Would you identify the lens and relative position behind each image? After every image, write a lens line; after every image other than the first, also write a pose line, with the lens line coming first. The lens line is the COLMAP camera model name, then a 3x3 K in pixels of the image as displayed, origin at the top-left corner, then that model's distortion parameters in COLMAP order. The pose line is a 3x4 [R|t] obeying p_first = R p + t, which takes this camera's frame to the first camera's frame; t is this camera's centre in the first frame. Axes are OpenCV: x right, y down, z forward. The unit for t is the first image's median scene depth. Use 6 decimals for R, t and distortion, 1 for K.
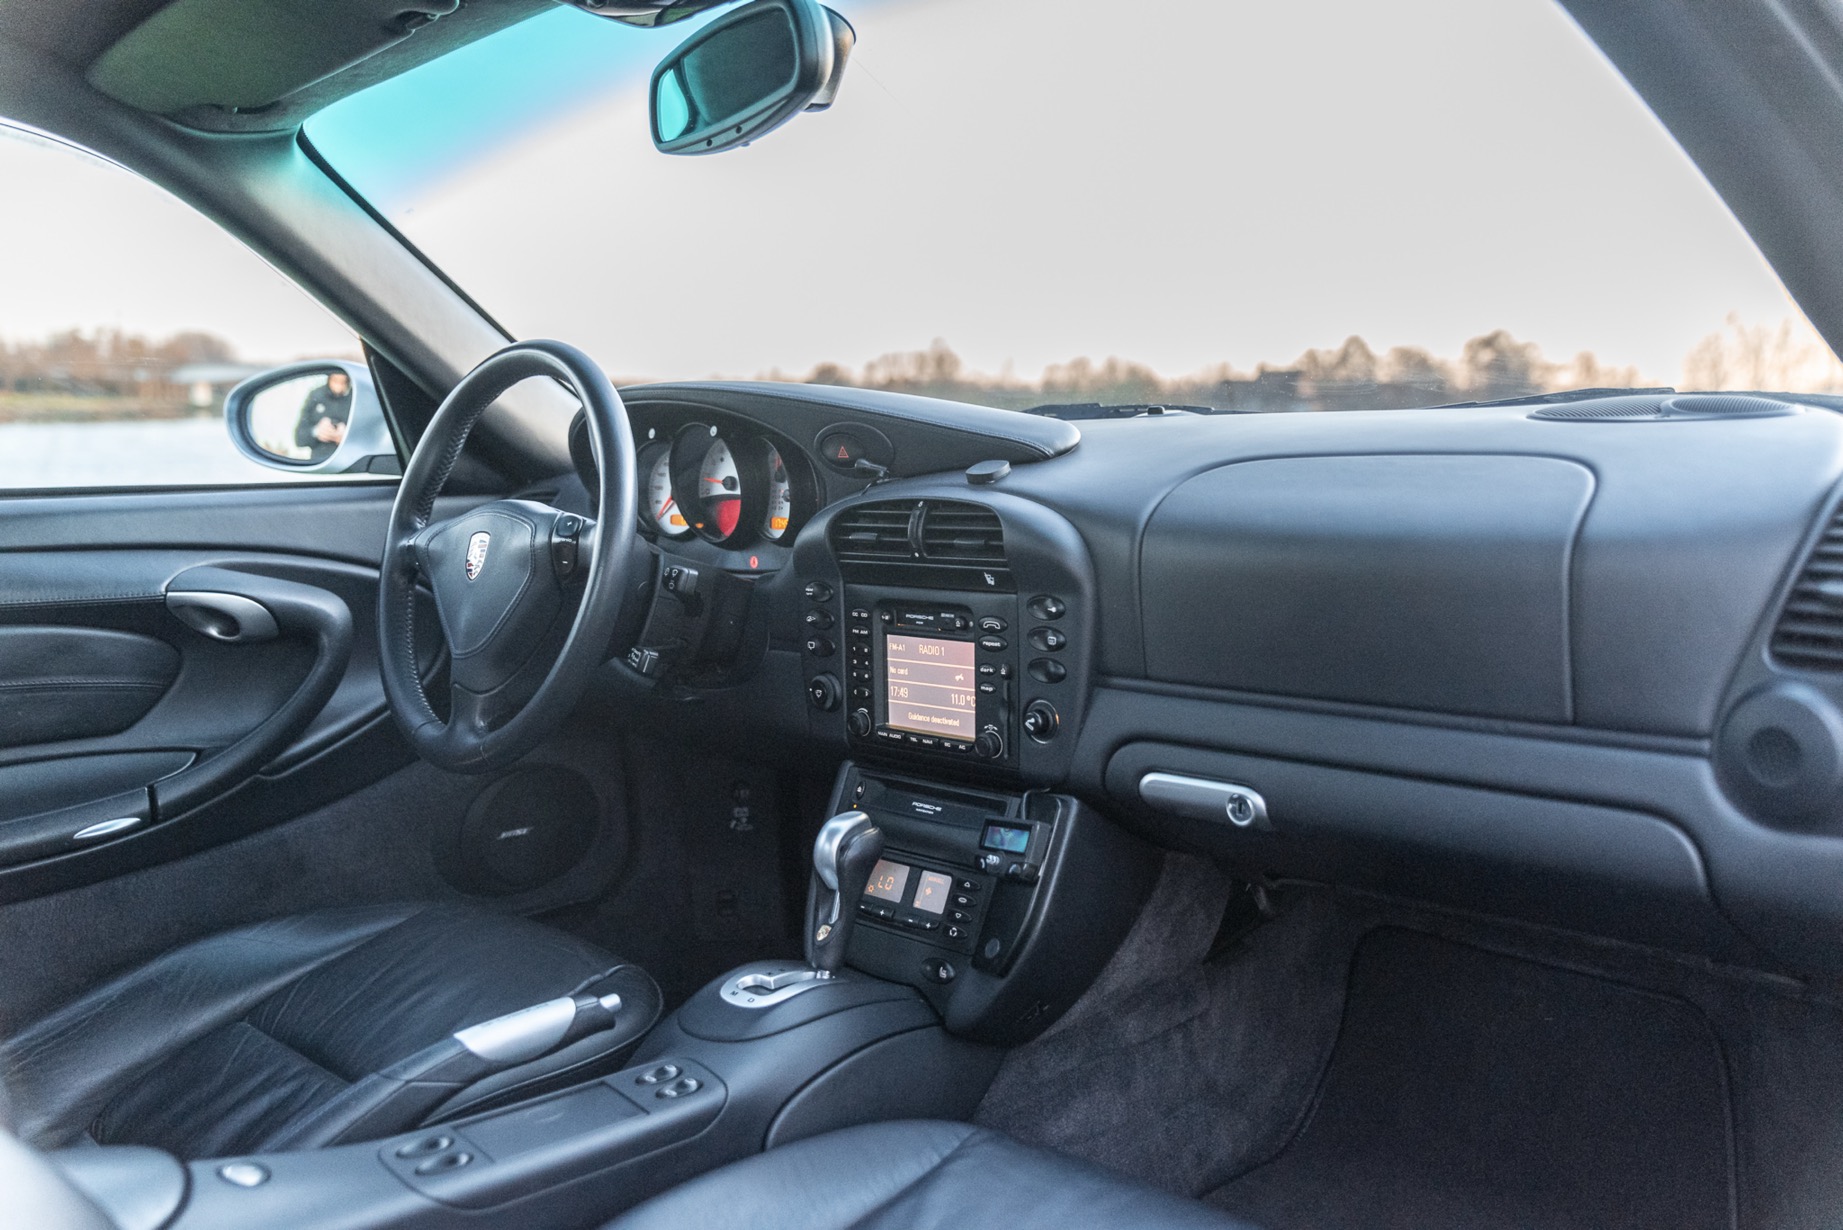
lens RADIAL K [[1529.4, 0, 921.5], [0, 1529.4, 615.0], [0, 0, 1]] dist [-0.000236, -0.000196]
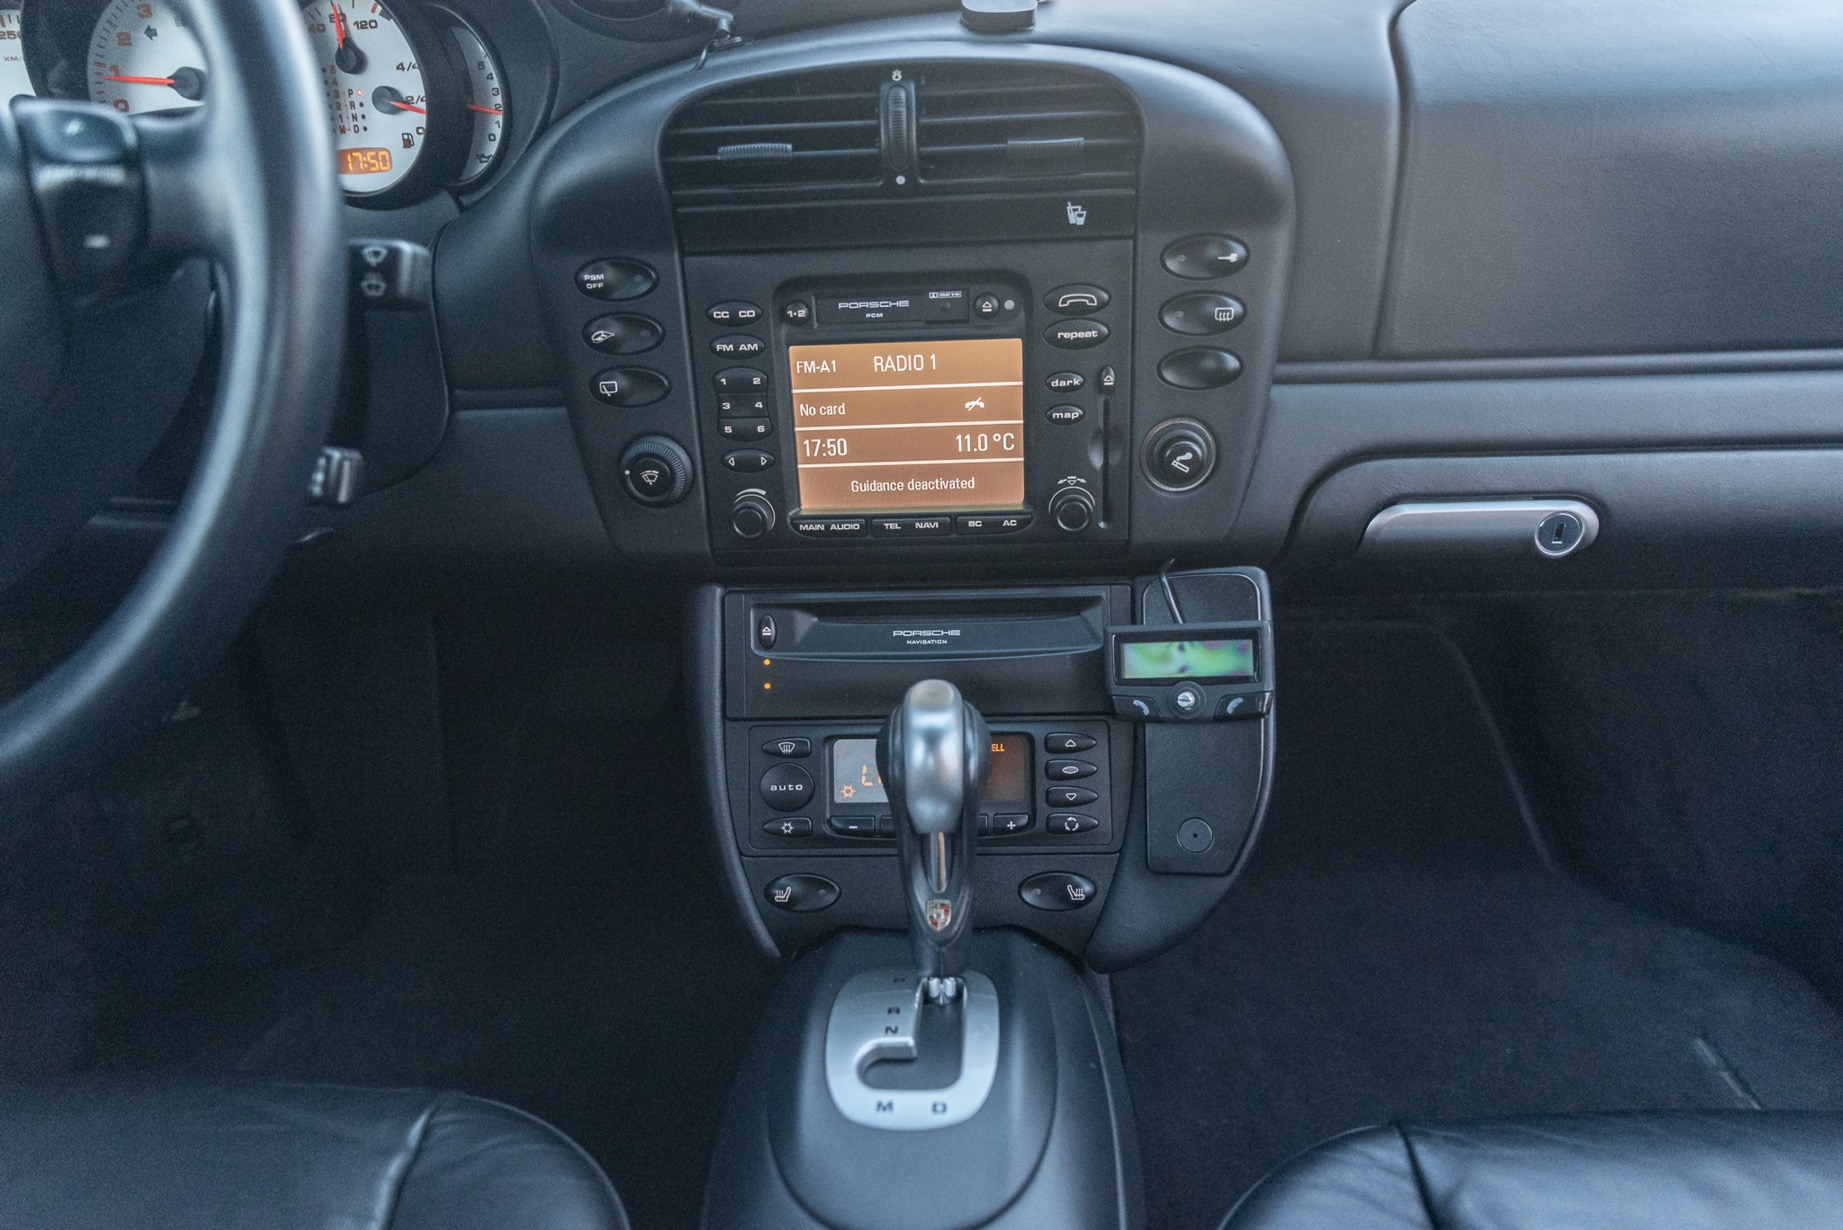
lens RADIAL K [[1261.4, 0, 921.5], [0, 1261.4, 615.0], [0, 0, 1]] dist [-0.000693, -0.001573]
pose [[0.745976, -0.248680, 0.617801, -0.297648], [0.094776, 0.957867, 0.271125, -0.013140], [-0.659195, -0.143700, 0.738114, 0.648951]]
